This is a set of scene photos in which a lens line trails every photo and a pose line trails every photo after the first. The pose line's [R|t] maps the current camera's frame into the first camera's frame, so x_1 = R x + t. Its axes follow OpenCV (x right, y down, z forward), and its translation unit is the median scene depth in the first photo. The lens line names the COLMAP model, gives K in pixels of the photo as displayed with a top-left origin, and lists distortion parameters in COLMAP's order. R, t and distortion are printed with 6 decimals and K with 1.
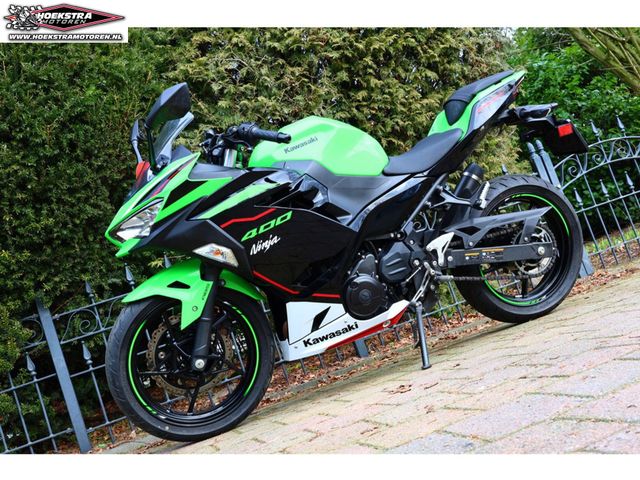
lens RADIAL K [[695.3, 0, 320.0], [0, 695.3, 240.0], [0, 0, 1]] dist [-0.002594, 0.000794]
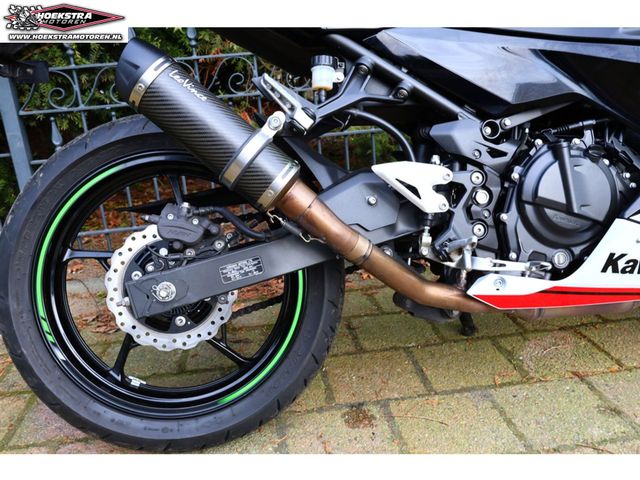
lens RADIAL K [[572.6, 0, 320.0], [0, 572.6, 240.0], [0, 0, 1]] dist [0.008293, -0.001212]
pose [[0.958943, 0.278978, -0.050983, -0.027351], [-0.229679, 0.869427, 0.437430, -0.079510], [0.166359, -0.407761, 0.897806, 0.630494]]
